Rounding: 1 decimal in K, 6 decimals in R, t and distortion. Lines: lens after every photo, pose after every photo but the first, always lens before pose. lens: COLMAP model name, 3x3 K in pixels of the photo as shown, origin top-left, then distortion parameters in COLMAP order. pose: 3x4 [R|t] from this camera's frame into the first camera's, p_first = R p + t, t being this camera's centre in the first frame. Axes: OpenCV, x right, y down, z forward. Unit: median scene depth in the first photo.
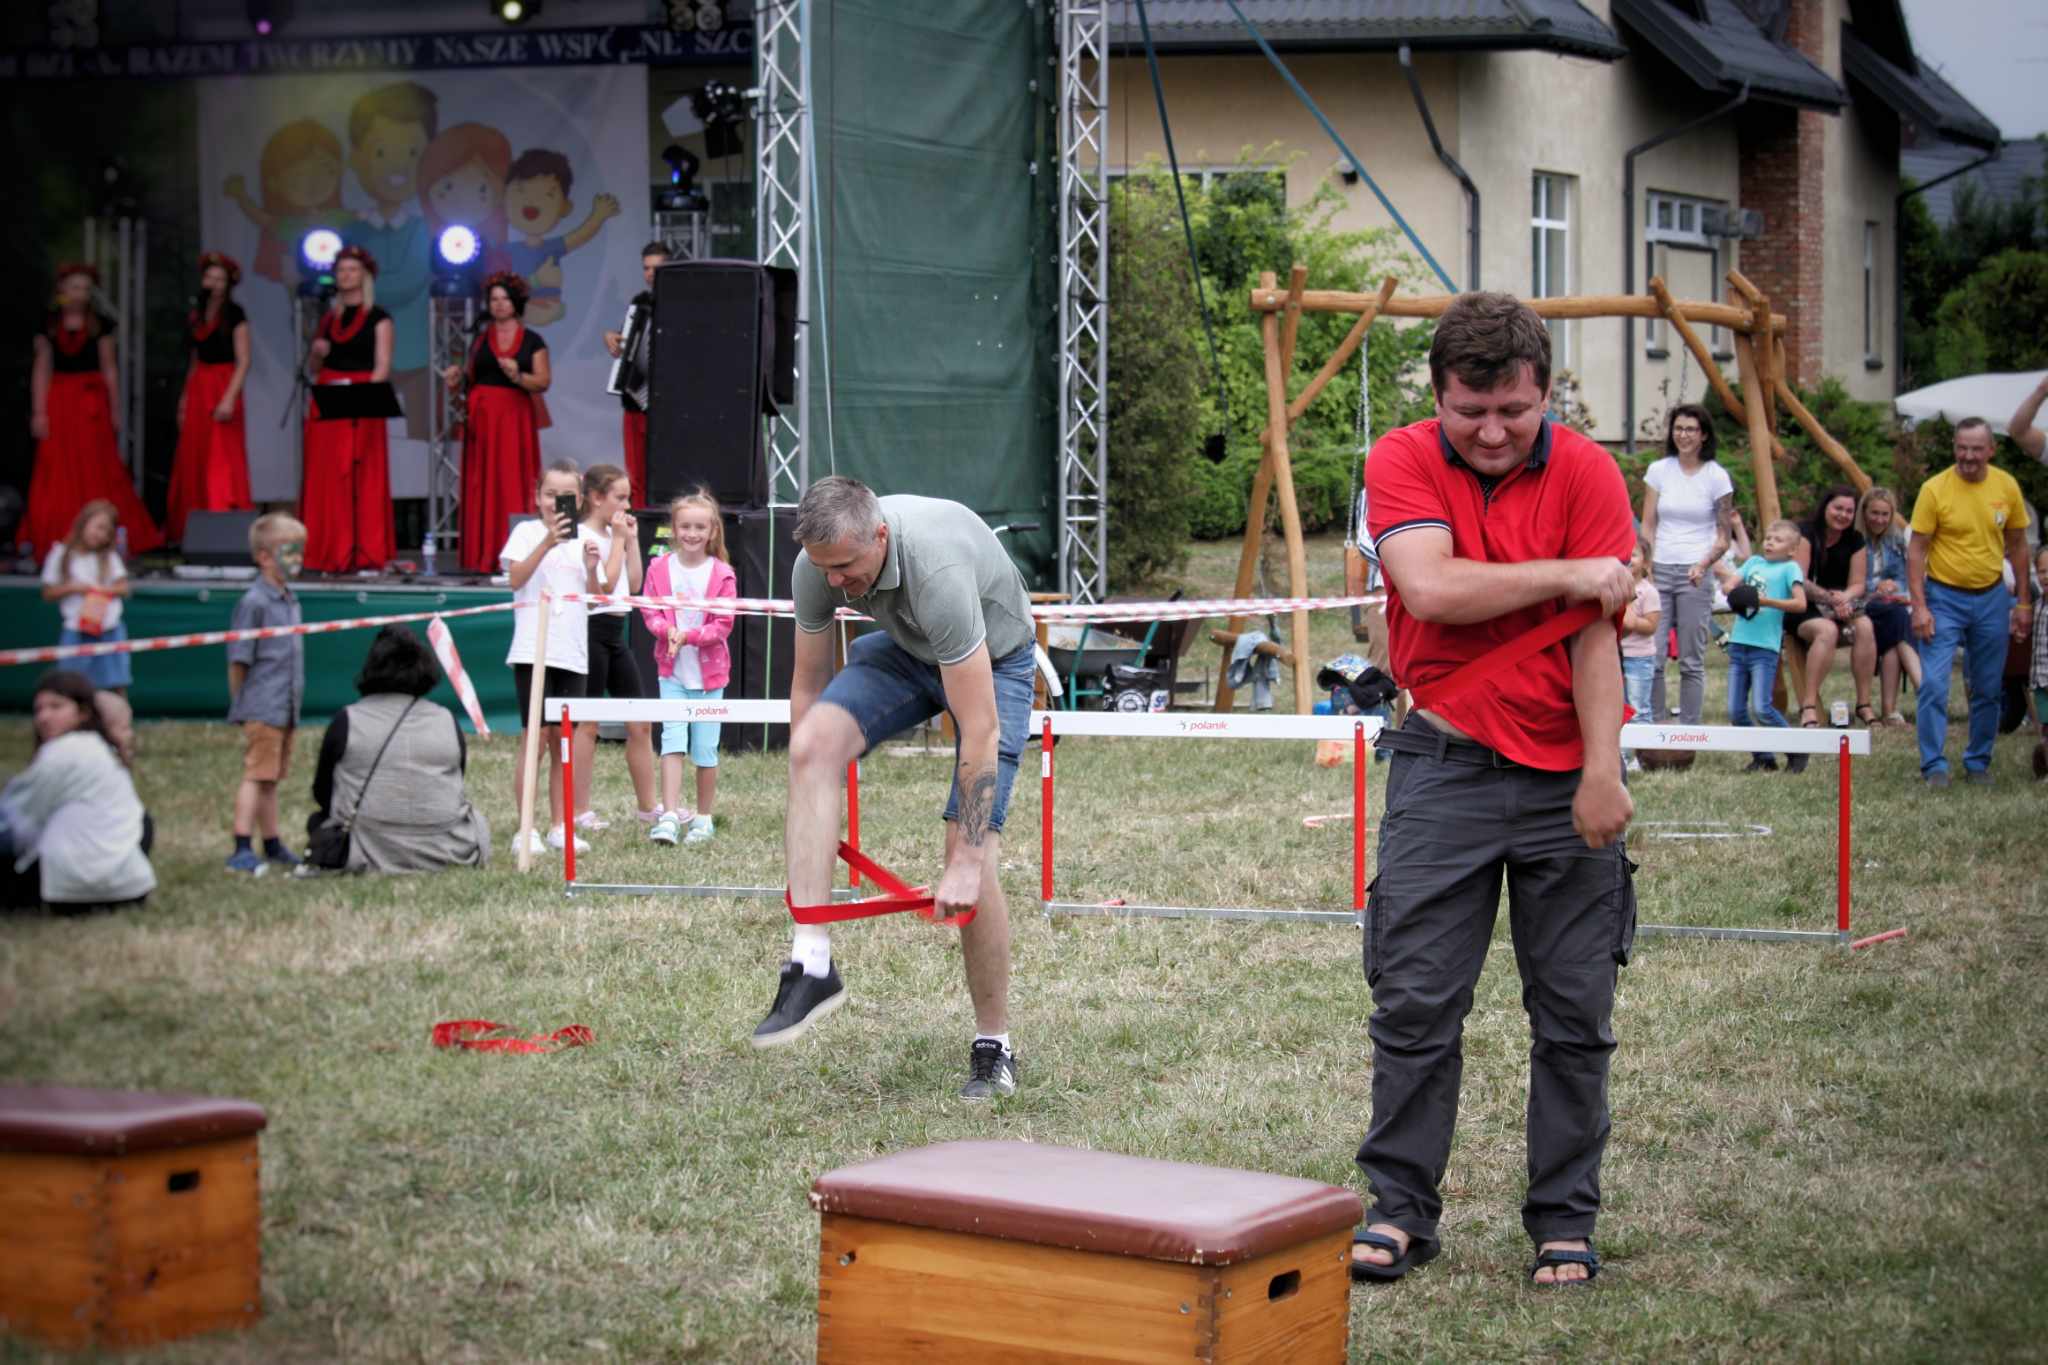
lens RADIAL K [[7646.0, 0, 1024.0], [0, 7646.0, 682.5], [0, 0, 1]] dist [-0.474557, 0.288822]
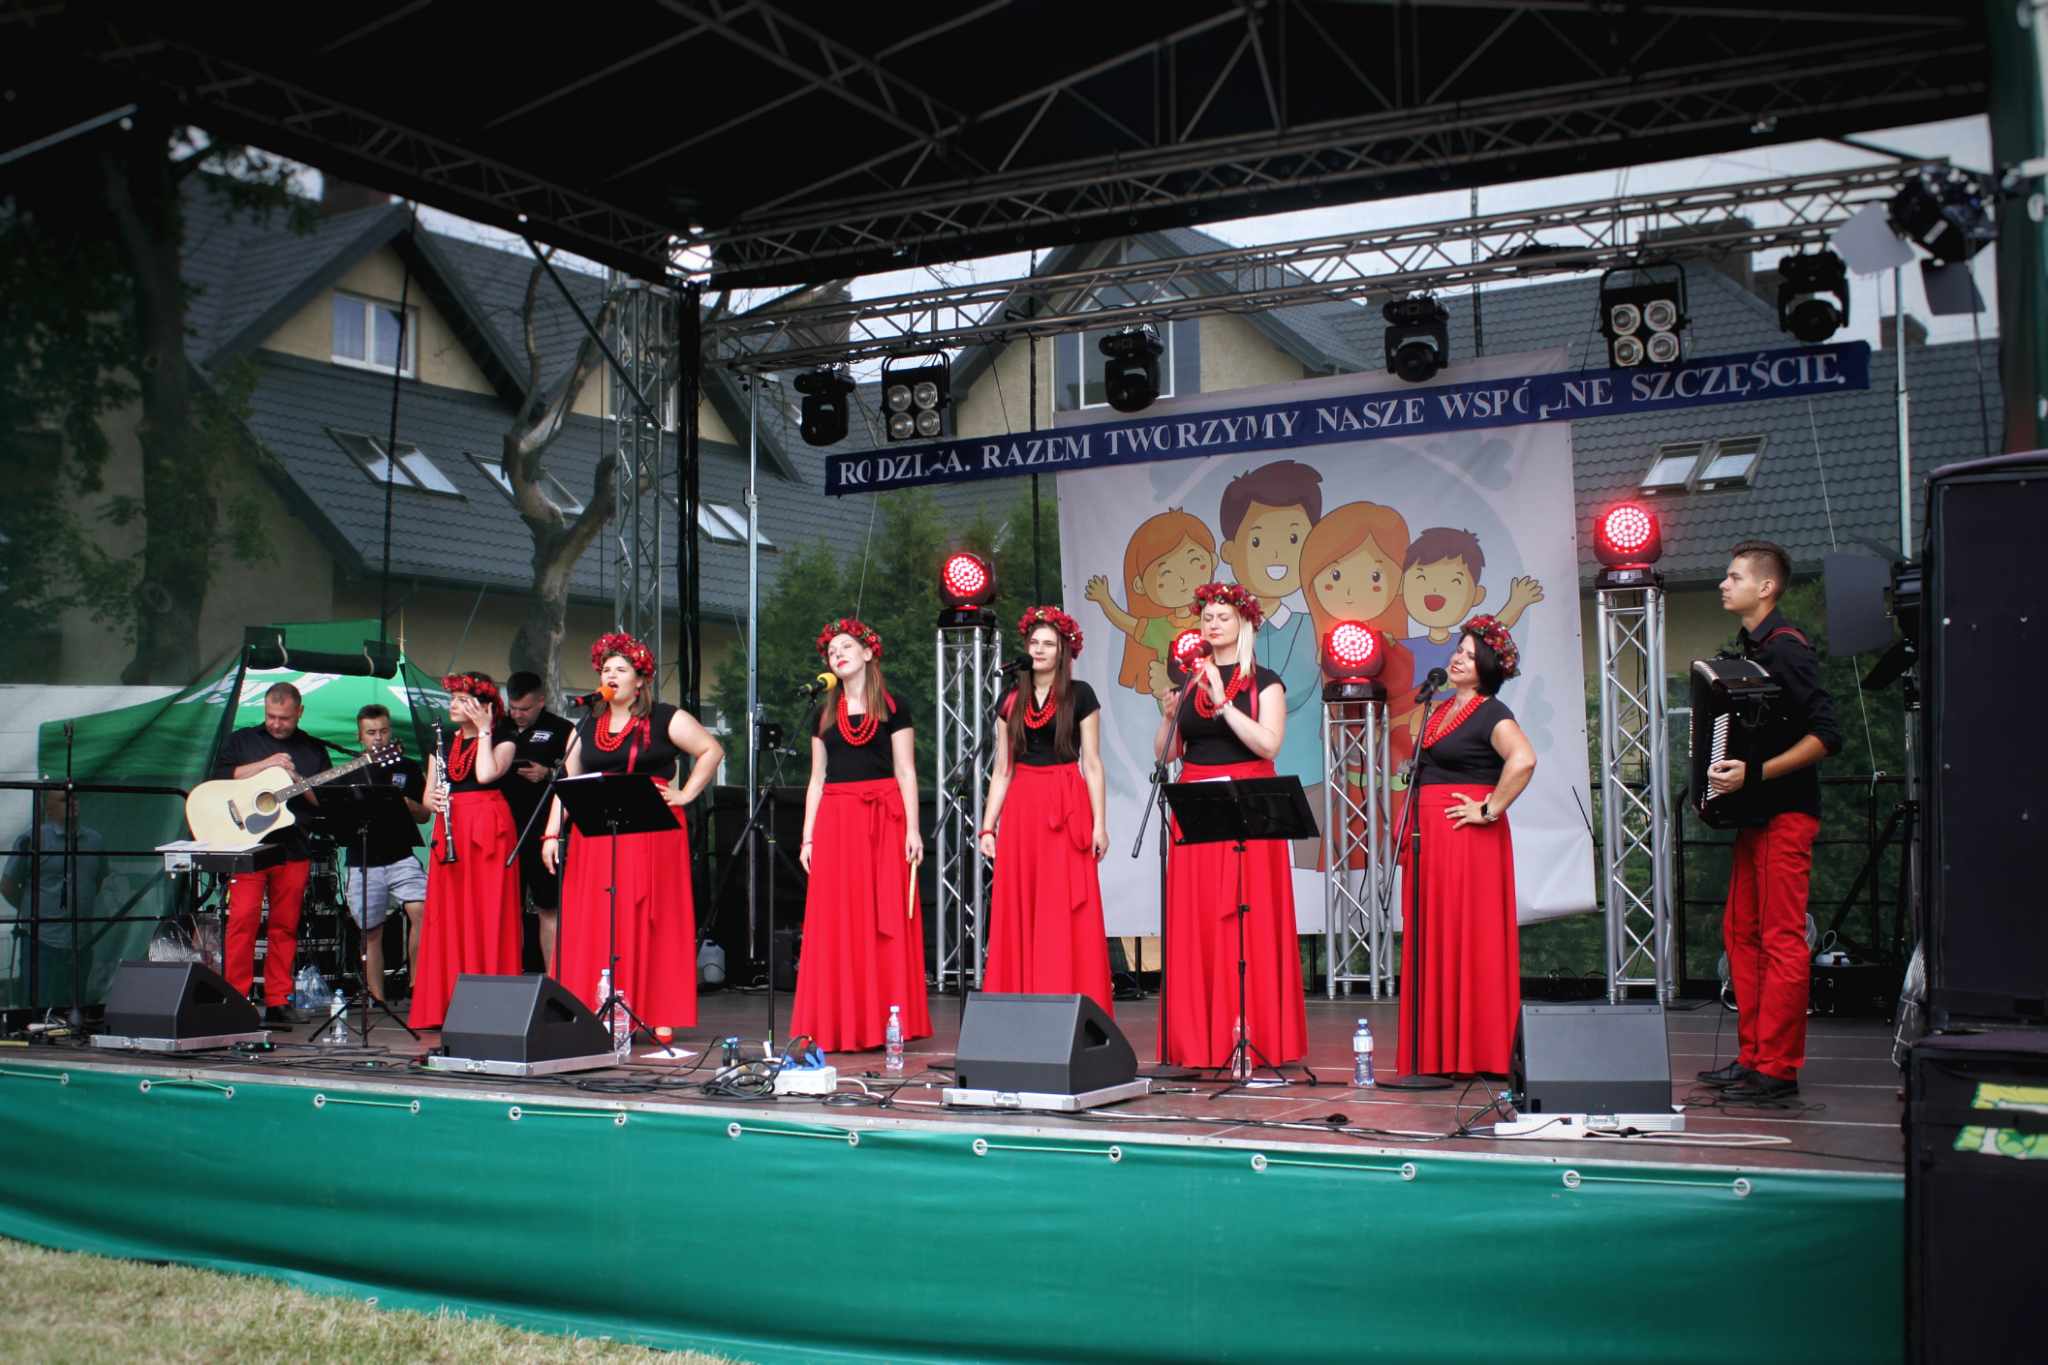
lens RADIAL K [[2457.9, 0, 1024.0], [0, 2457.9, 682.5], [0, 0, 1]] dist [-0.089569, 0.013351]
pose [[0.986007, -0.019650, -0.165543, -0.064952], [0.002571, 0.994703, -0.102756, -0.024164], [0.166685, 0.100892, 0.980835, 0.723142]]
